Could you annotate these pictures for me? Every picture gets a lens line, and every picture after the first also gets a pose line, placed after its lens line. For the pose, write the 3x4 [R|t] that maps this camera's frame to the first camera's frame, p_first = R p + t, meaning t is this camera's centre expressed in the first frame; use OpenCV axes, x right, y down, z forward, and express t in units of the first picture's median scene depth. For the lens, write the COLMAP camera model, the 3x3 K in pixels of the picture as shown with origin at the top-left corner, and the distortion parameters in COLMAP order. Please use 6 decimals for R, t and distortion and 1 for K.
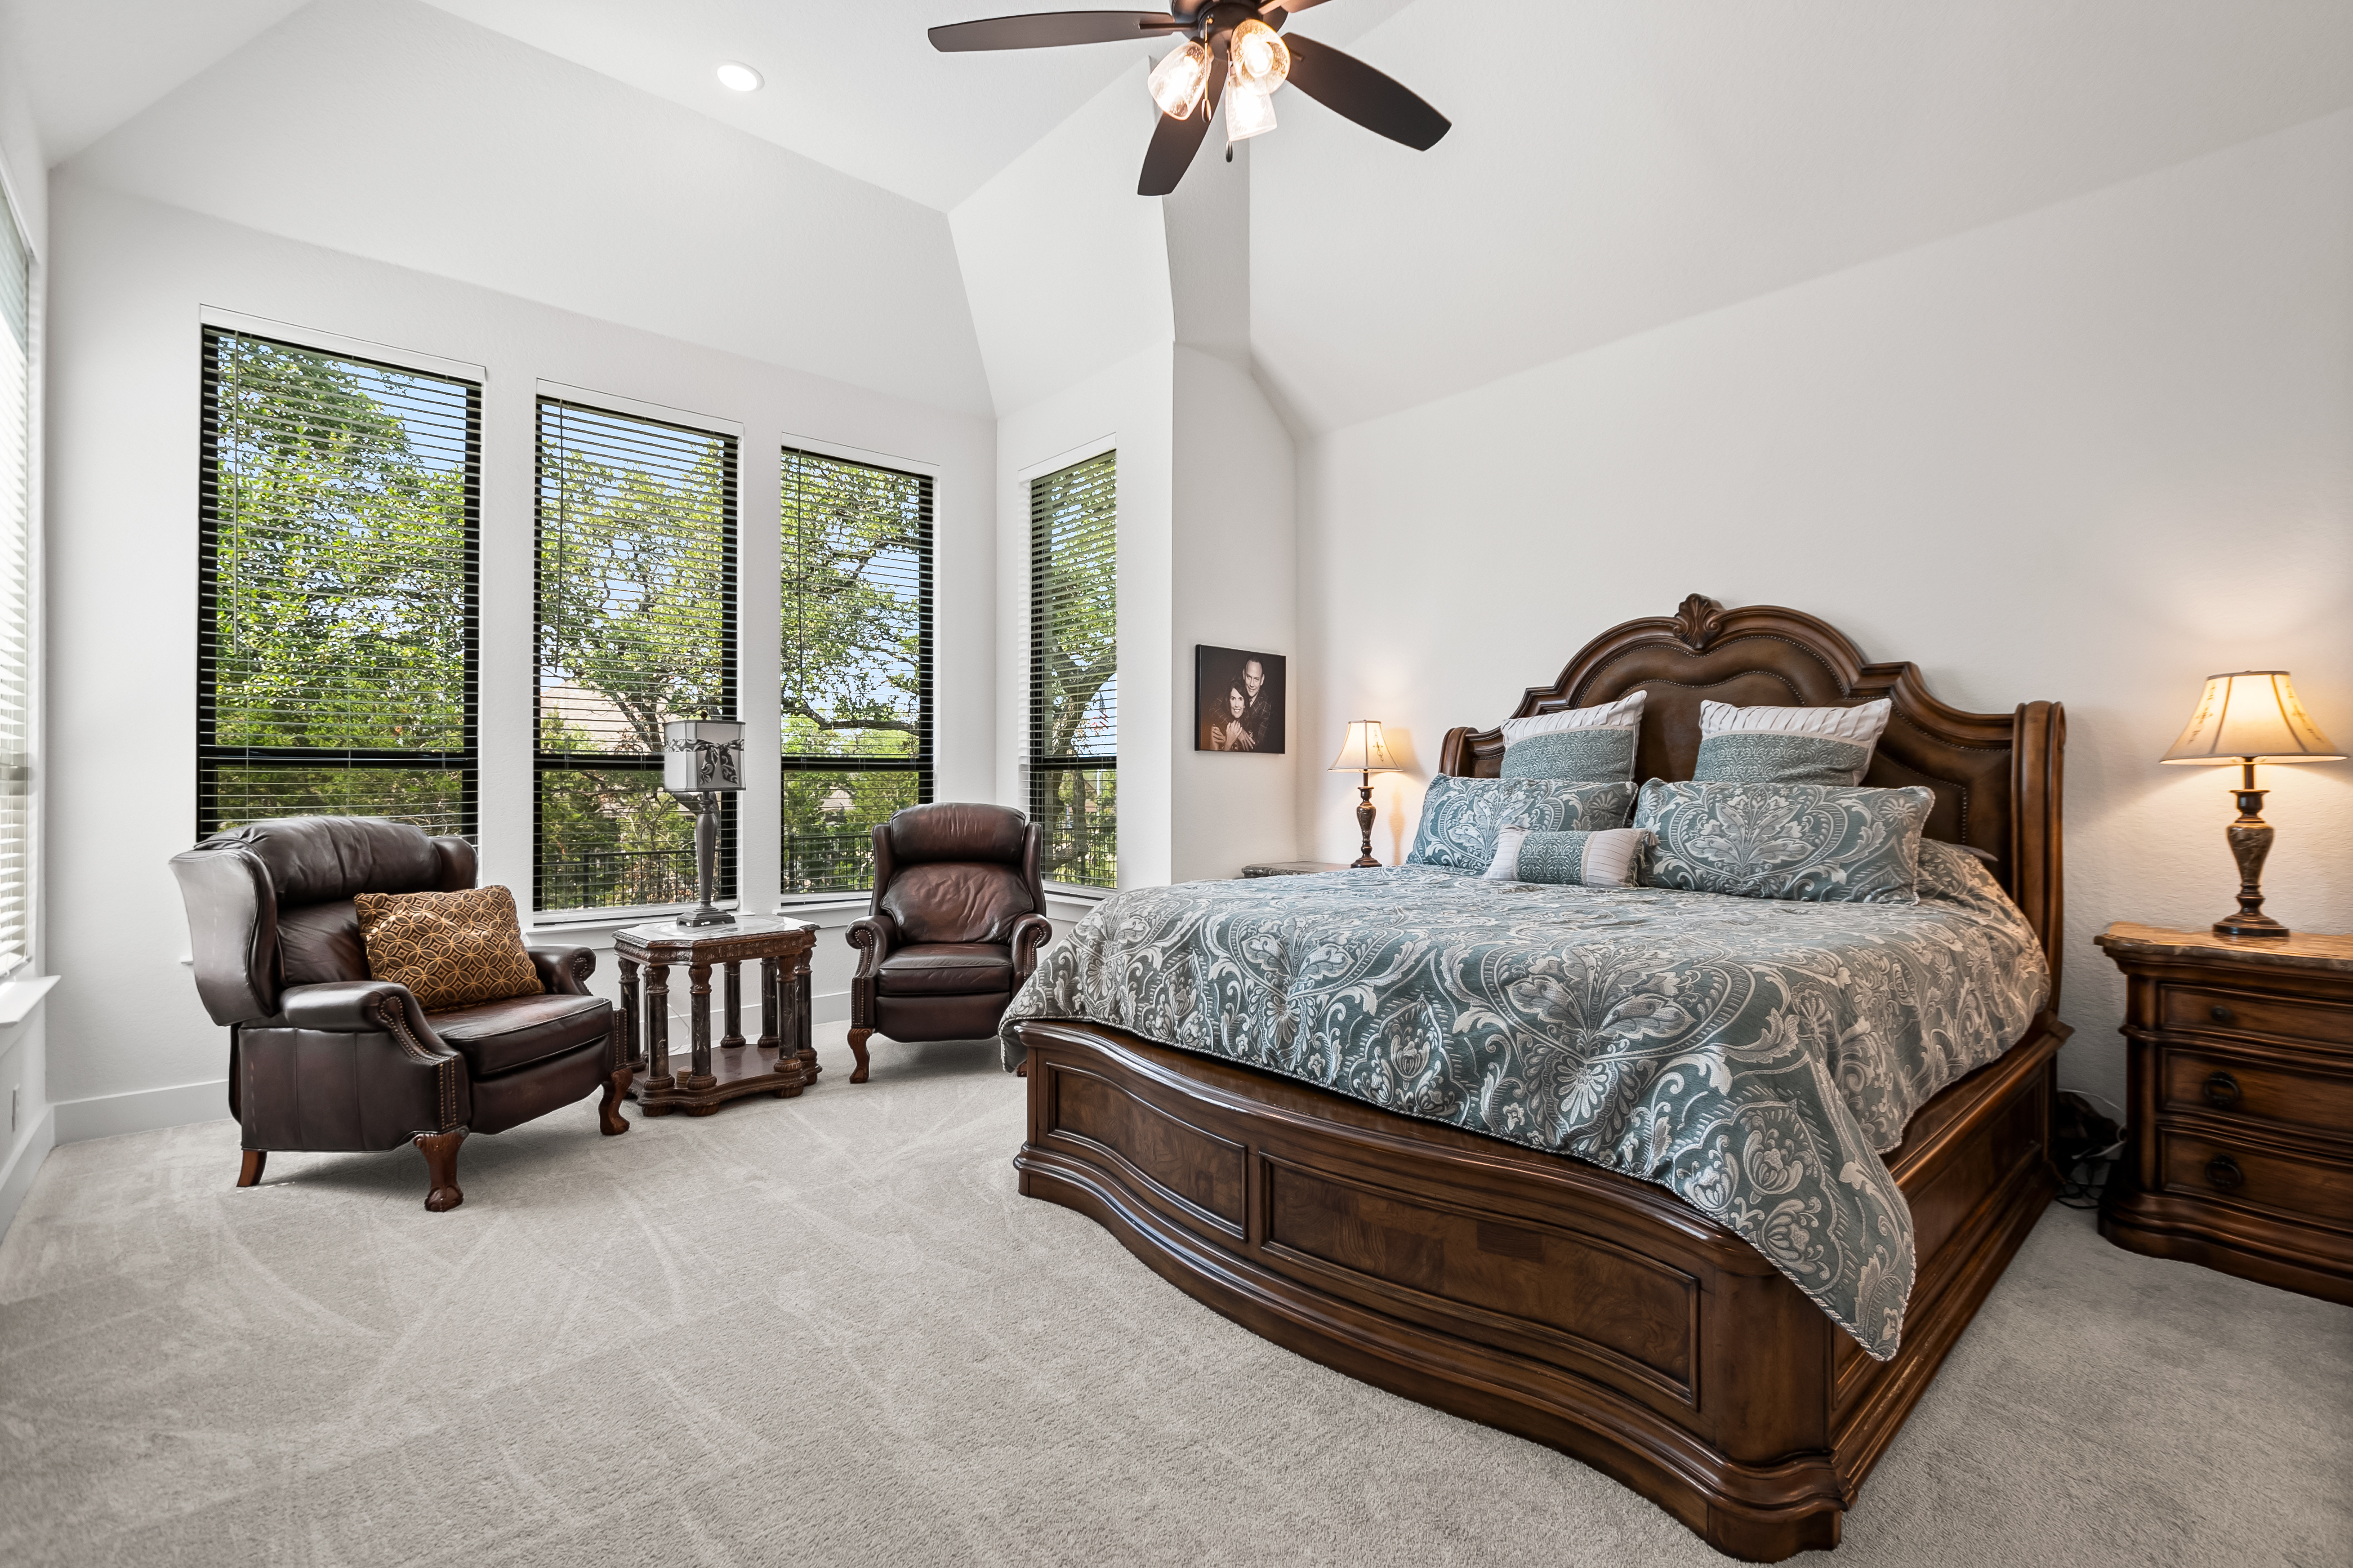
lens RADIAL K [[1043.5, 0, 1176.5], [0, 1043.5, 784.0], [0, 0, 1]] dist [0.020125, 0.000212]
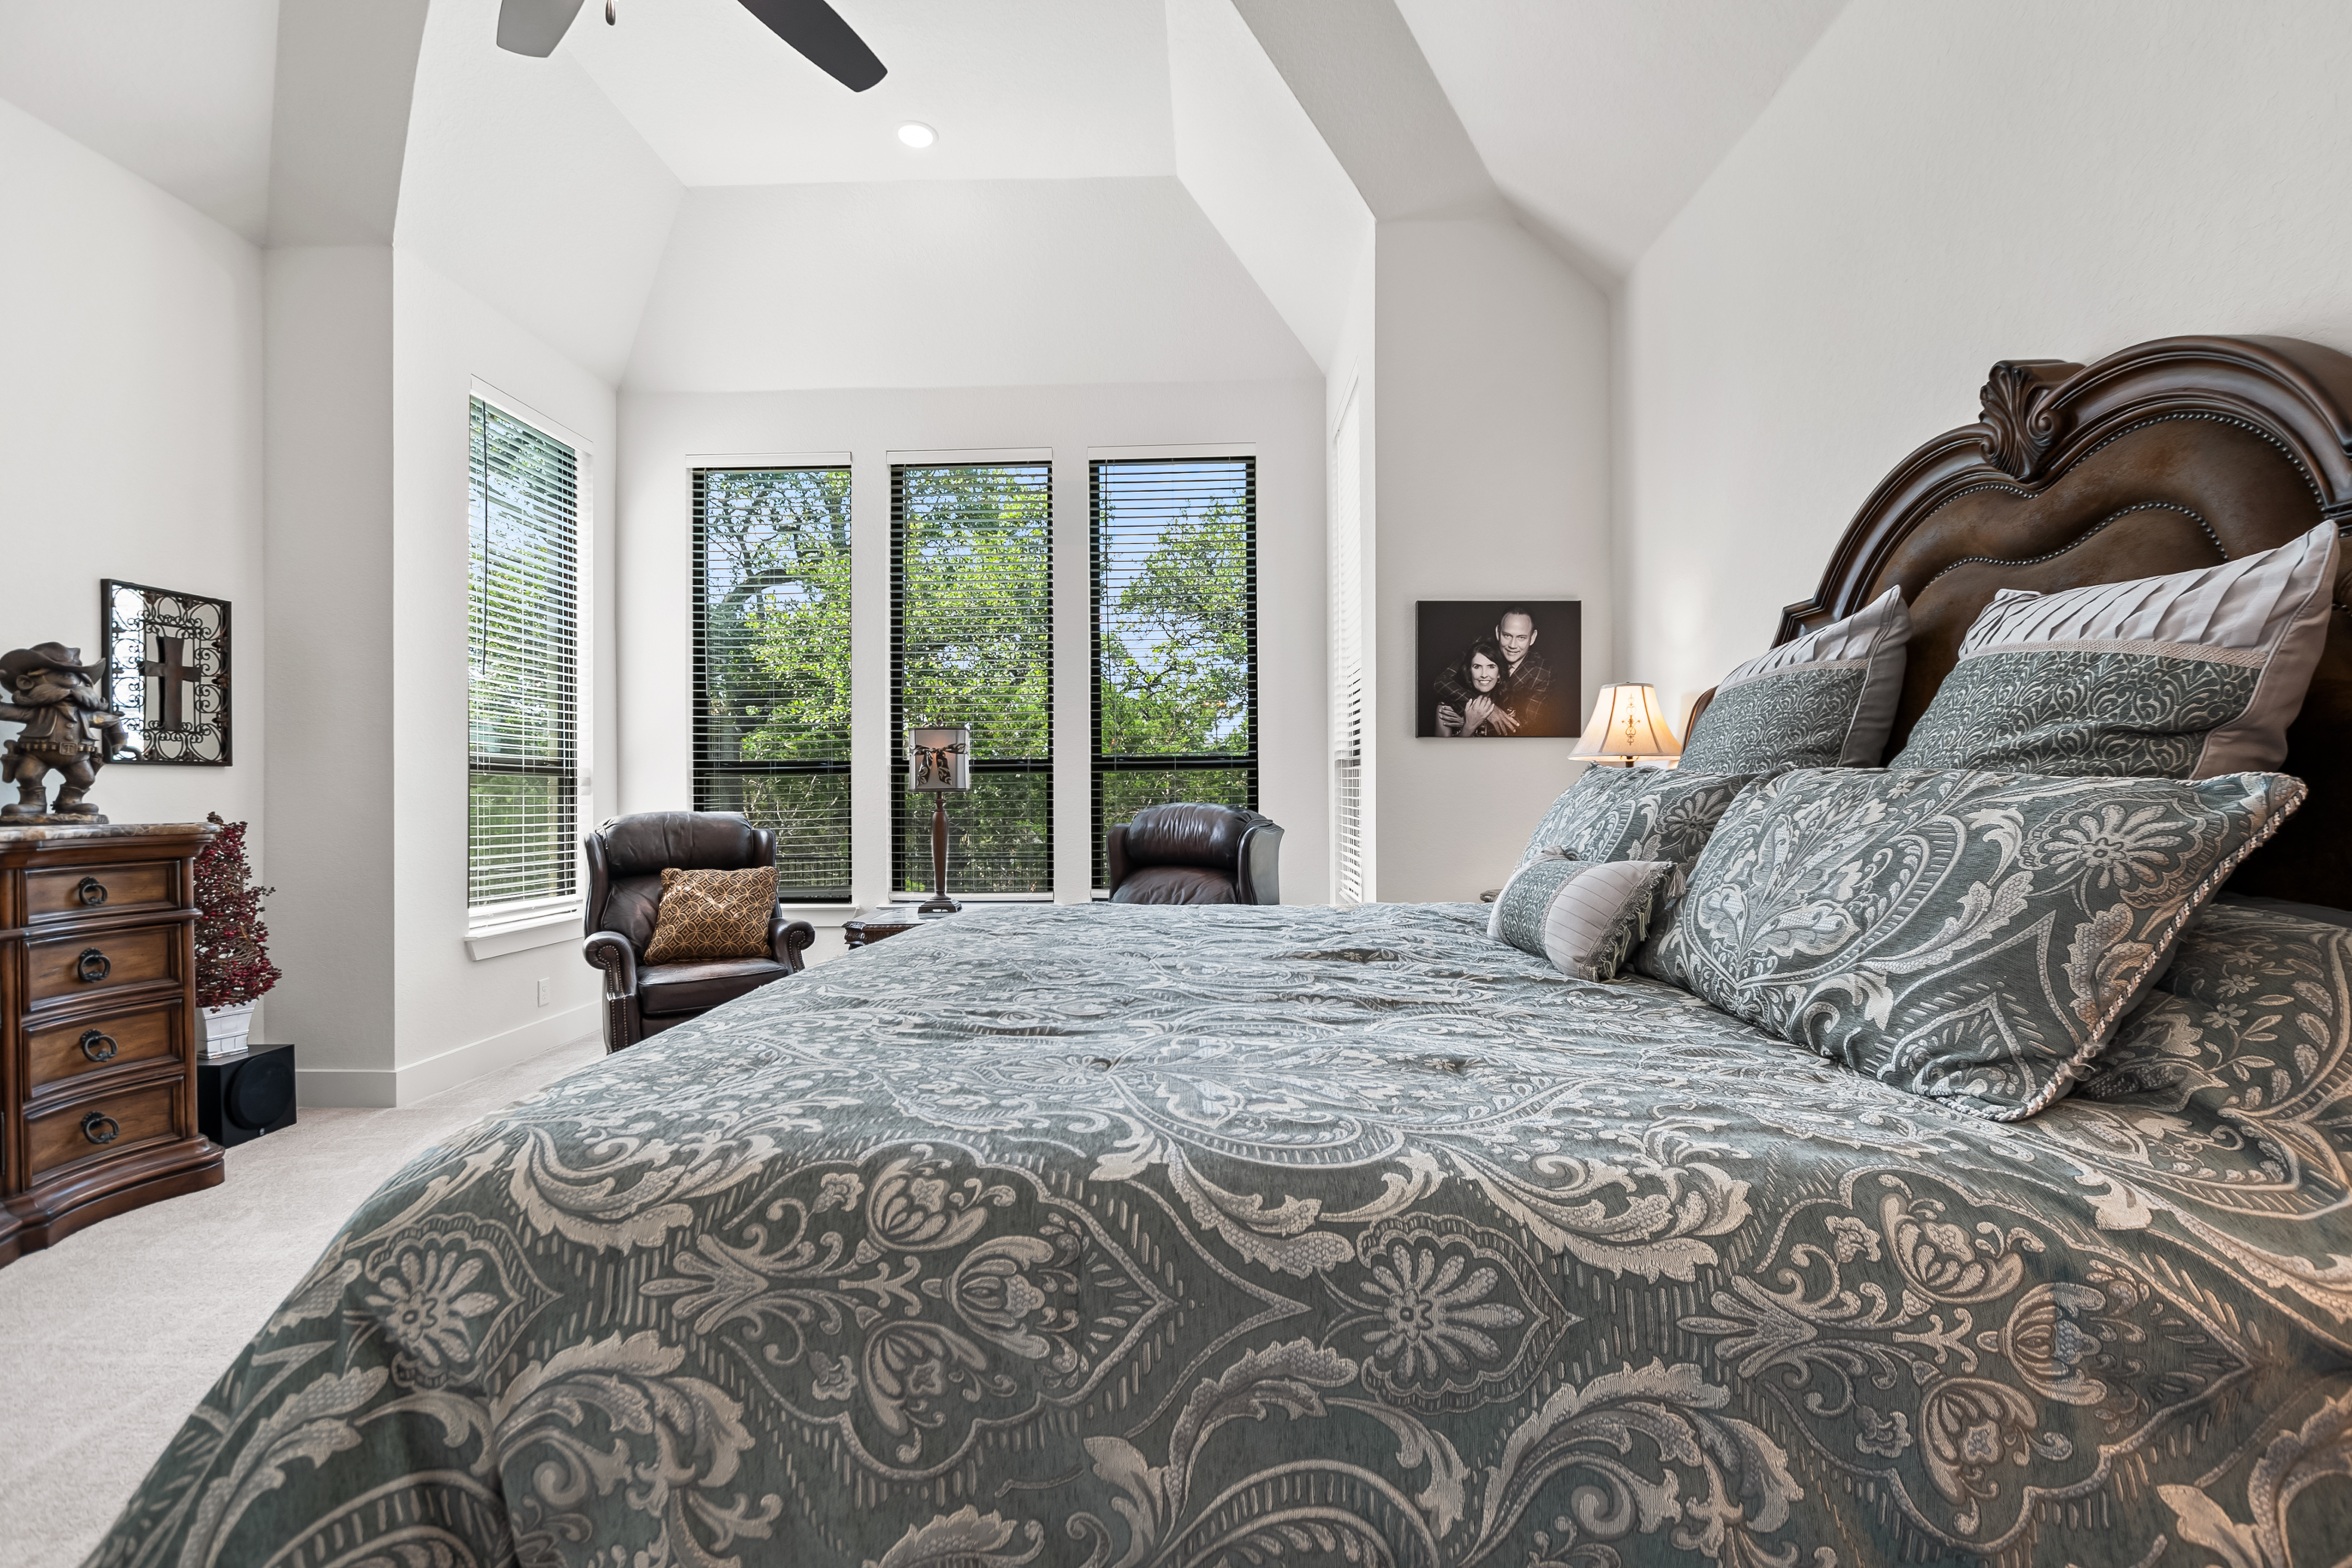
lens RADIAL K [[1028.6, 0, 1219.1], [0, 1028.6, 796.3], [0, 0, 1]] dist [0.000418, 0.000056]
pose [[0.741285, 0.001039, -0.671189, 0.495910], [0.007811, 0.999918, 0.010174, 0.002992], [0.671145, -0.012784, 0.741216, 0.390727]]
